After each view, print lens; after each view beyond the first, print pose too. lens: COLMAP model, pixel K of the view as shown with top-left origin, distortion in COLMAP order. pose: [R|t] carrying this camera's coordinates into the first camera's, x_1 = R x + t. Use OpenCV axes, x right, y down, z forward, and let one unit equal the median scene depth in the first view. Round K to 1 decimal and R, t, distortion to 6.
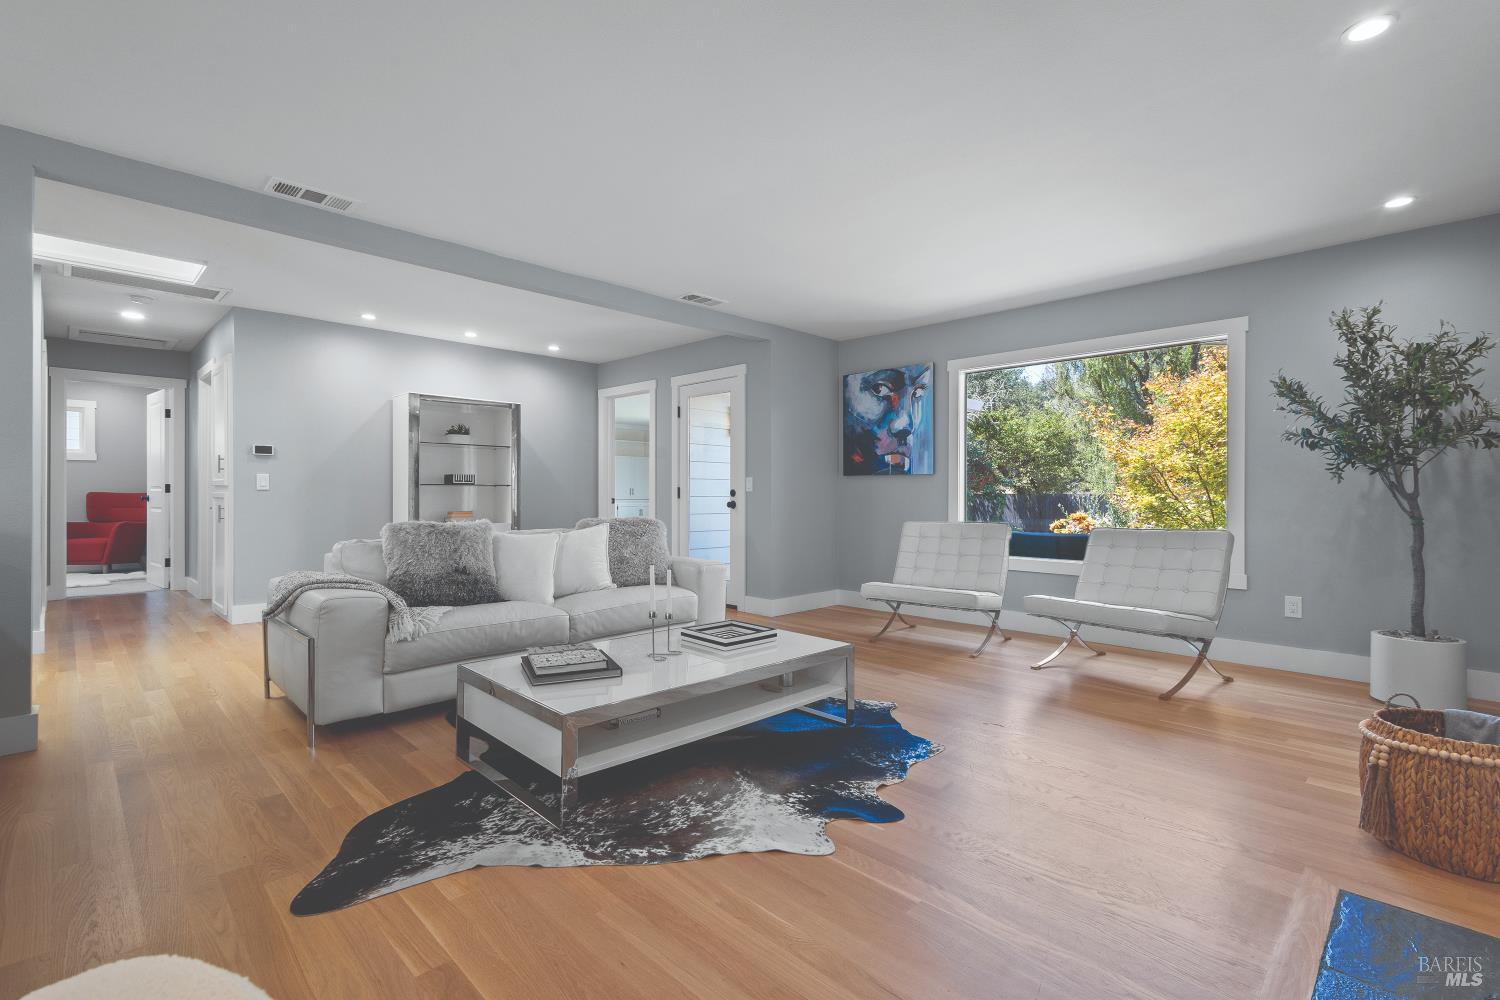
lens RADIAL K [[687.2, 0, 749.9], [0, 687.2, 492.8], [0, 0, 1]] dist [0.007411, -0.000431]
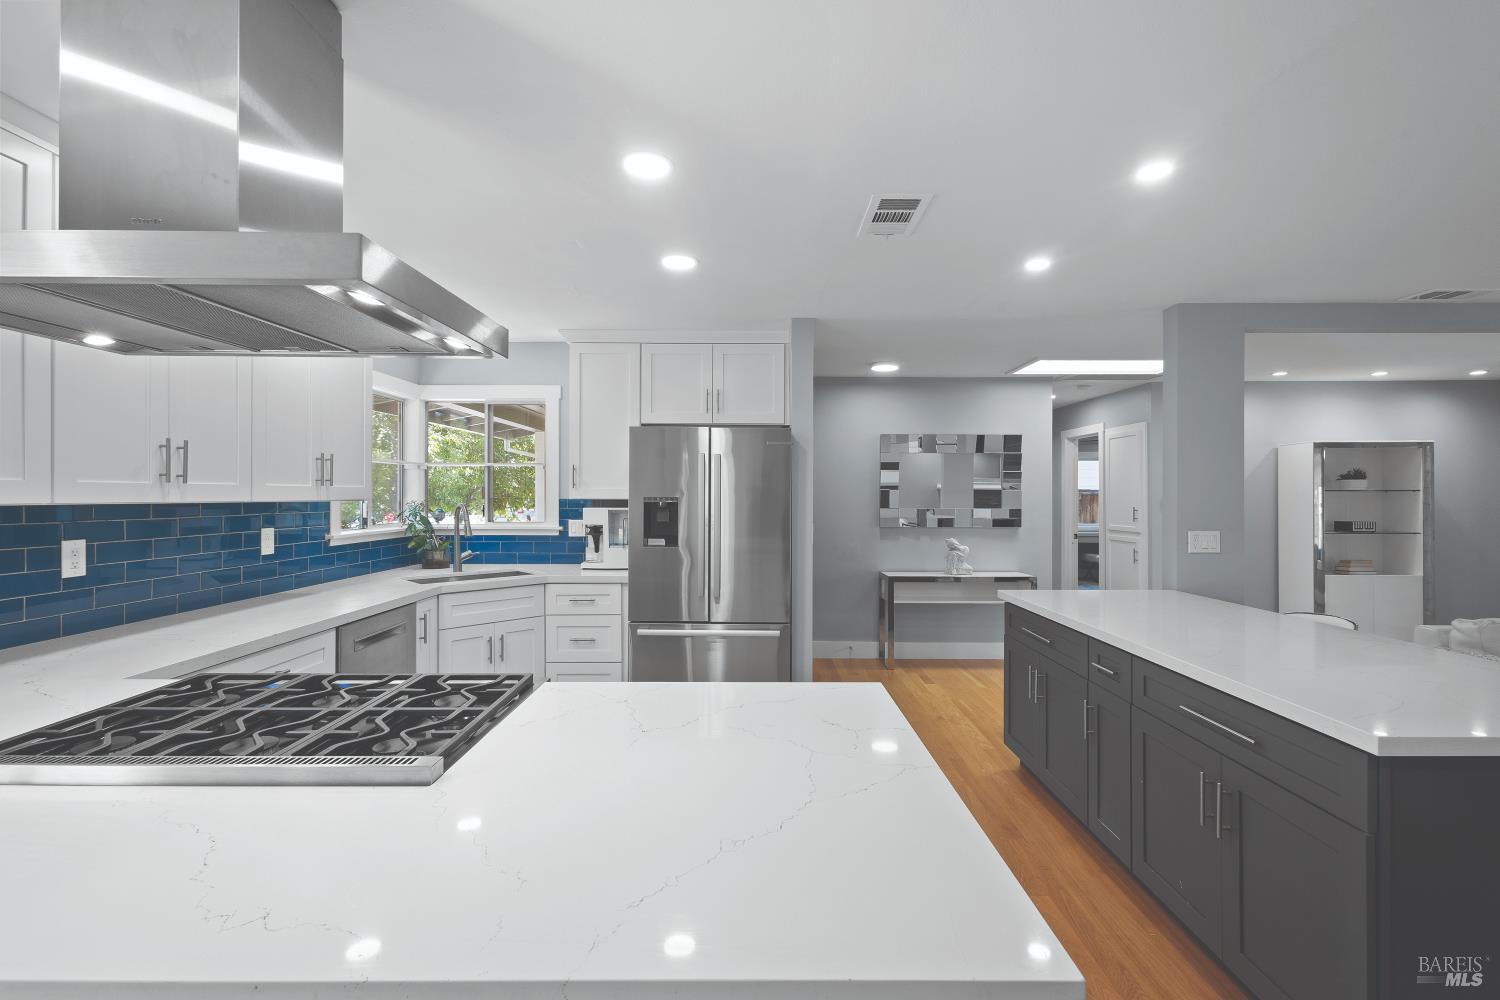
lens RADIAL K [[687.2, 0, 747.2], [0, 687.2, 495.9], [0, 0, 1]] dist [0.007411, -0.000431]
pose [[0.697553, -0.001857, -0.716531, -0.577123], [0.001433, 0.999998, -0.001196, -0.110436], [0.716532, -0.000193, 0.697554, -0.474490]]
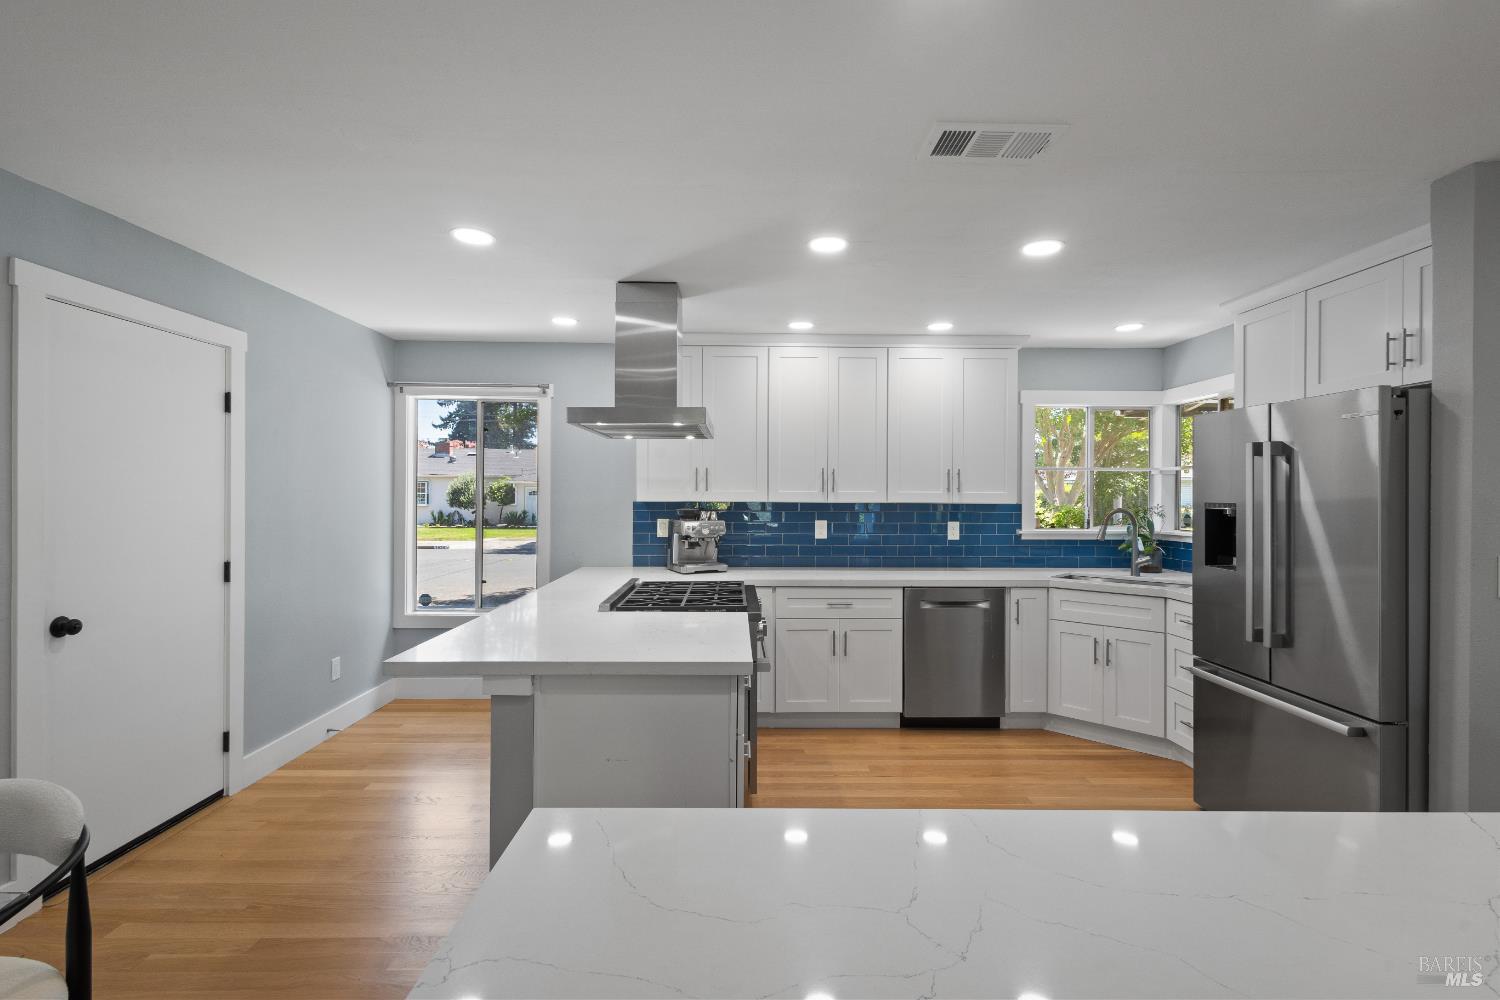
lens RADIAL K [[687.2, 0, 744.2], [0, 687.2, 498.5], [0, 0, 1]] dist [0.007411, -0.000431]
pose [[-0.699954, -0.003445, -0.714179, -0.444433], [-0.007445, 0.999969, 0.002473, -0.114596], [0.714149, 0.007048, -0.699958, 0.360281]]
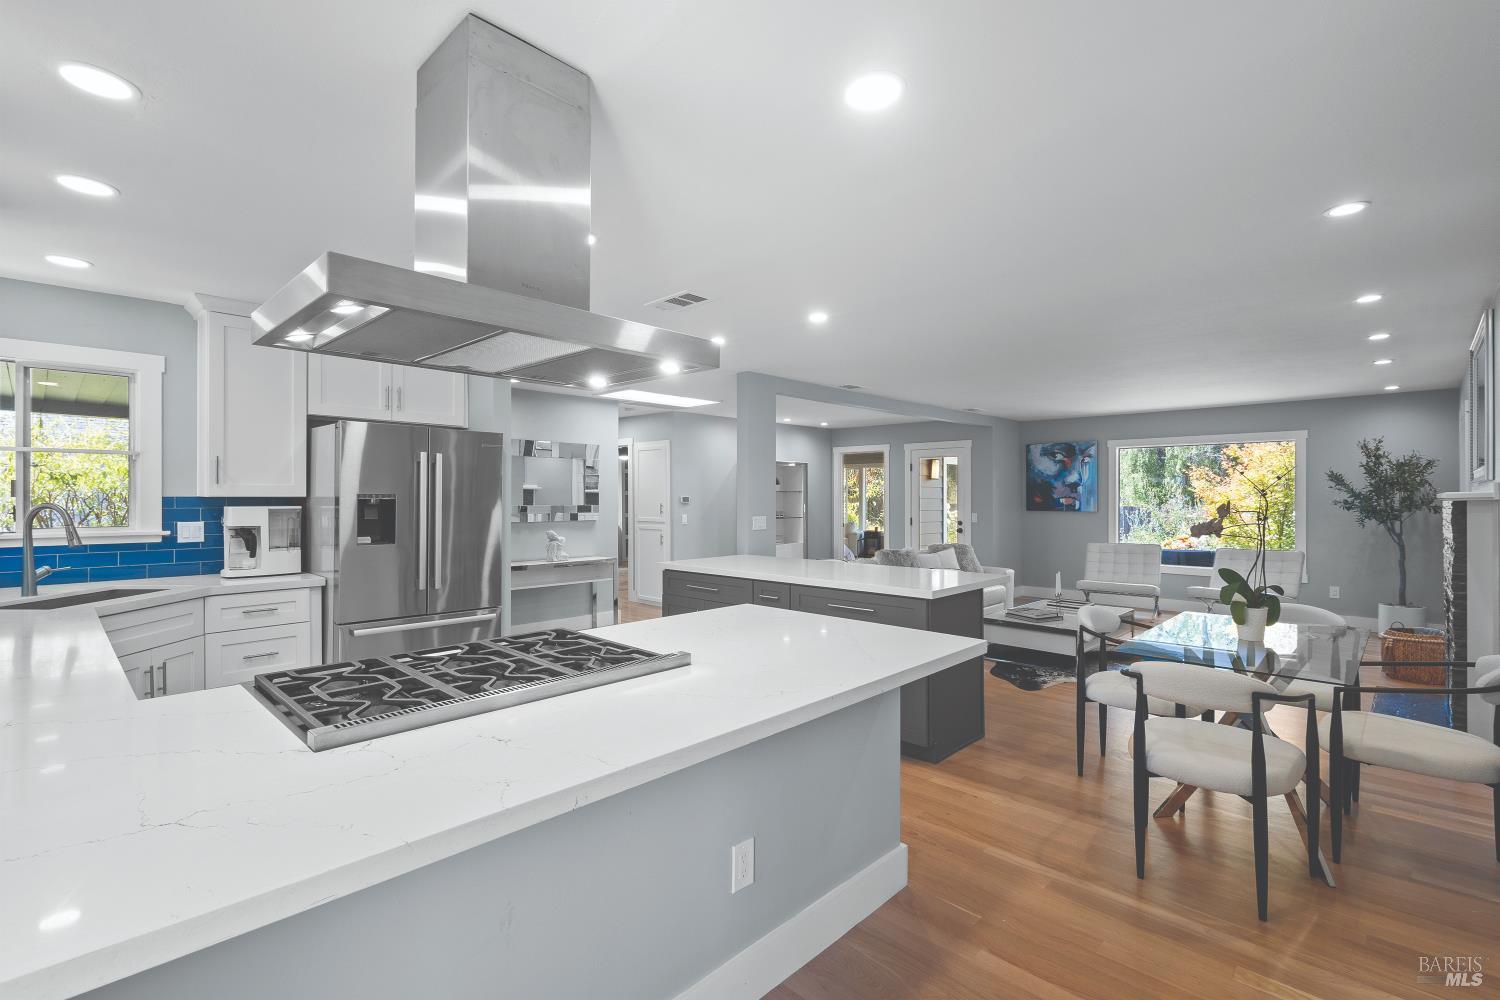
lens RADIAL K [[687.2, 0, 754.1], [0, 687.2, 493.9], [0, 0, 1]] dist [0.007411, -0.000431]
pose [[0.999833, -0.002667, 0.018093, -0.880815], [0.002729, 0.999990, -0.003433, -0.104884], [-0.018084, 0.003482, 0.999830, -0.901567]]
